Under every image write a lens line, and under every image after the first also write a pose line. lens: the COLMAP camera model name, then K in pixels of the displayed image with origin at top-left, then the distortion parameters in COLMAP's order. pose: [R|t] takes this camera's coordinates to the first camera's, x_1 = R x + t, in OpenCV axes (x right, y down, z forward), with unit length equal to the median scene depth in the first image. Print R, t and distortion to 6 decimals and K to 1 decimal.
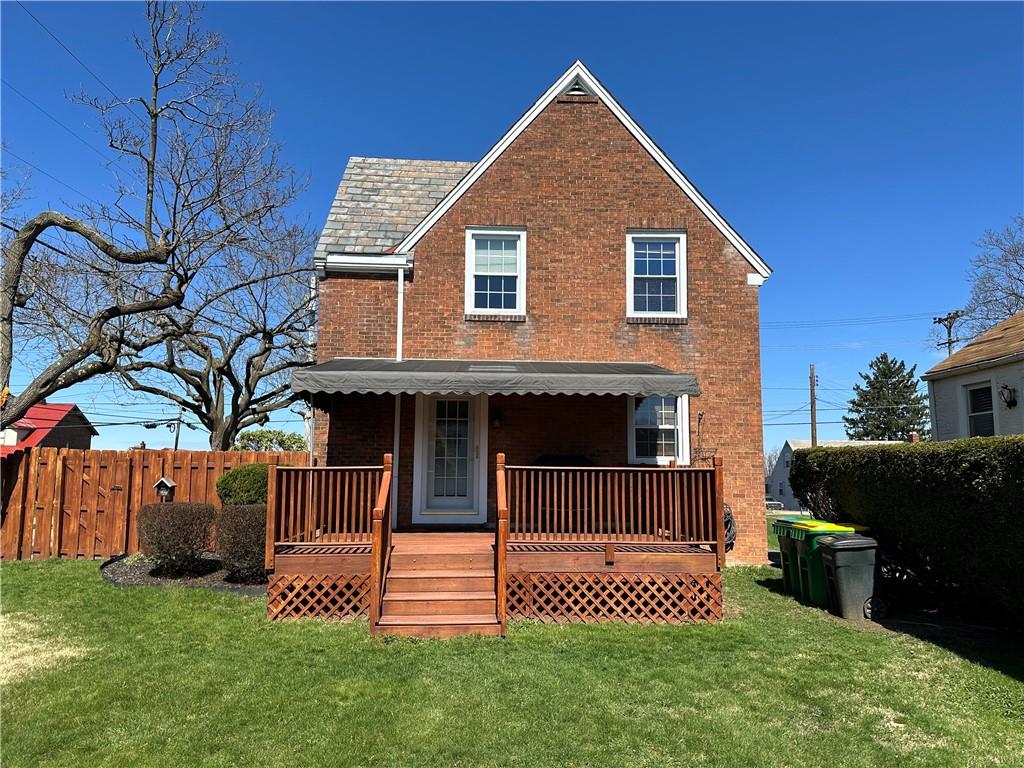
lens RADIAL K [[713.5, 0, 512.7], [0, 713.5, 390.0], [0, 0, 1]] dist [0.085766, -0.113980]
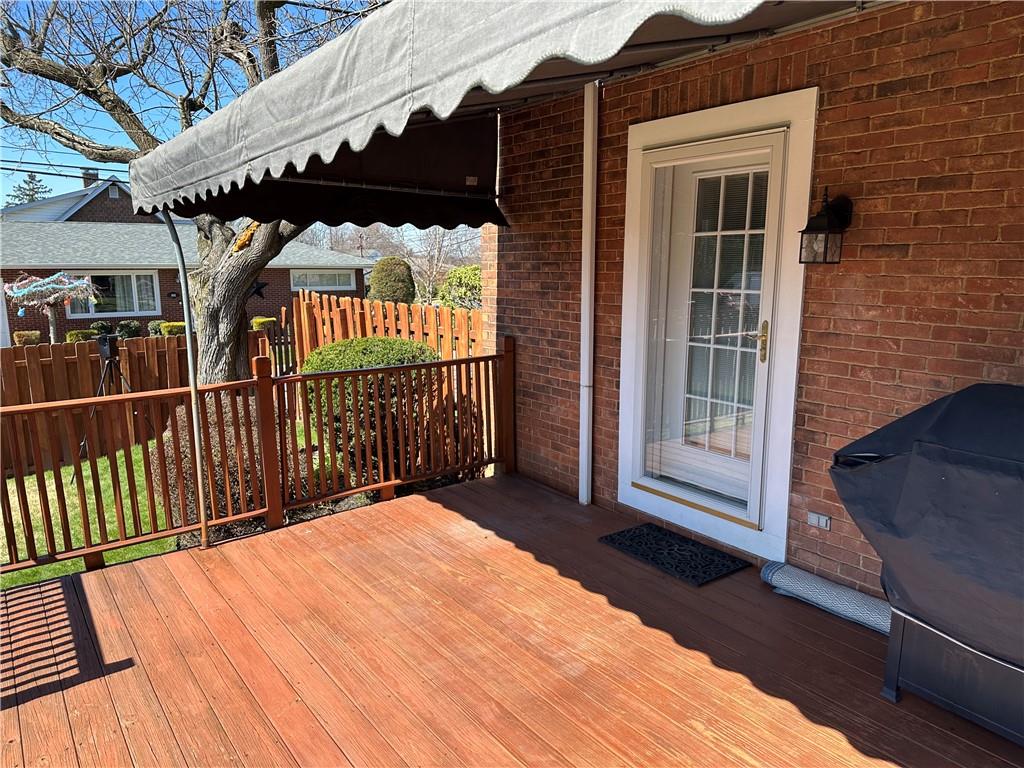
lens RADIAL K [[723.0, 0, 512.0], [0, 723.0, 384.0], [0, 0, 1]] dist [0.085038, -0.084705]
pose [[0.558477, 0.131472, -0.819035, 0.149038], [0.098997, 0.969740, 0.223166, 0.022853], [0.823592, -0.205715, 0.528562, 0.729878]]
